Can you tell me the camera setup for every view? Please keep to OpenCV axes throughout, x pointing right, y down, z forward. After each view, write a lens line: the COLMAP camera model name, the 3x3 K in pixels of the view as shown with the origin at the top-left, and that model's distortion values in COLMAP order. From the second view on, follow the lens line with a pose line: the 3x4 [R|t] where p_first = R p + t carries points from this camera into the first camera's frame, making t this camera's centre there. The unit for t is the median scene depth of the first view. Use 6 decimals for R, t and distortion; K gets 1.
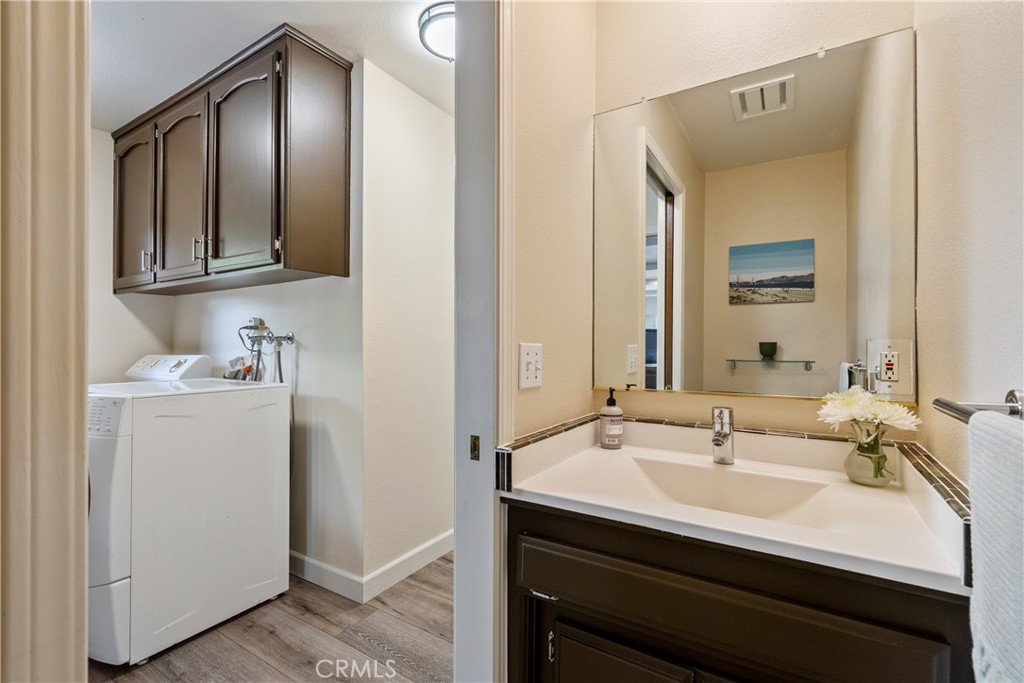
lens RADIAL K [[466.3, 0, 514.1], [0, 466.3, 345.4], [0, 0, 1]] dist [-0.006015, 0.002041]
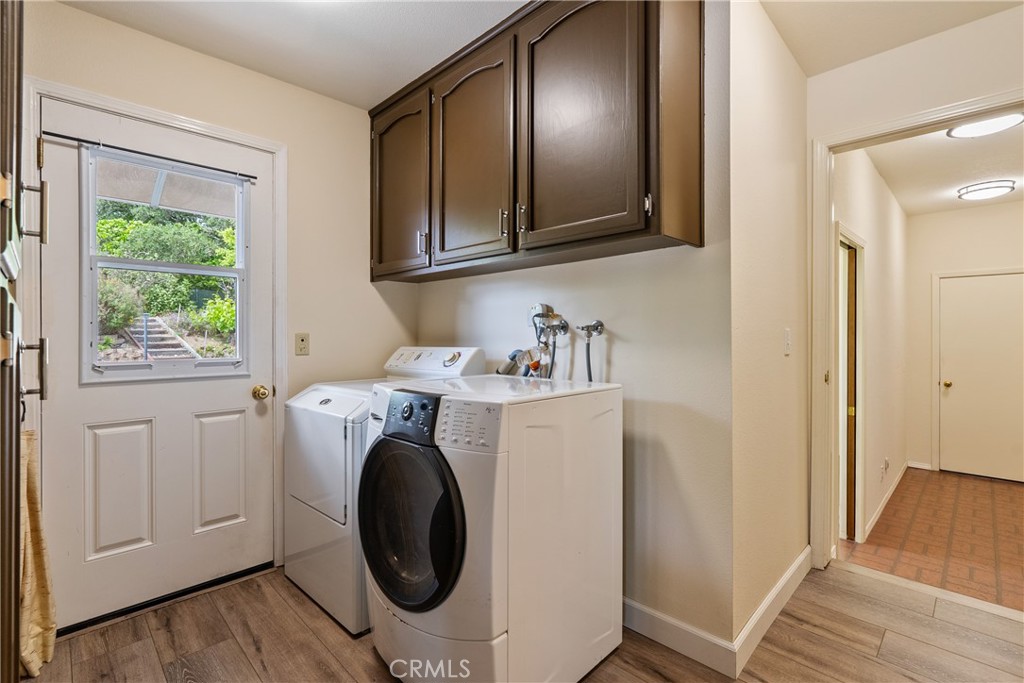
lens RADIAL K [[466.3, 0, 507.3], [0, 466.3, 336.9], [0, 0, 1]] dist [-0.006015, 0.002041]
pose [[0.976316, -0.000914, -0.216348, -0.439523], [0.001370, 0.999997, 0.001956, -0.000623], [0.216346, -0.002206, 0.976314, 0.156964]]
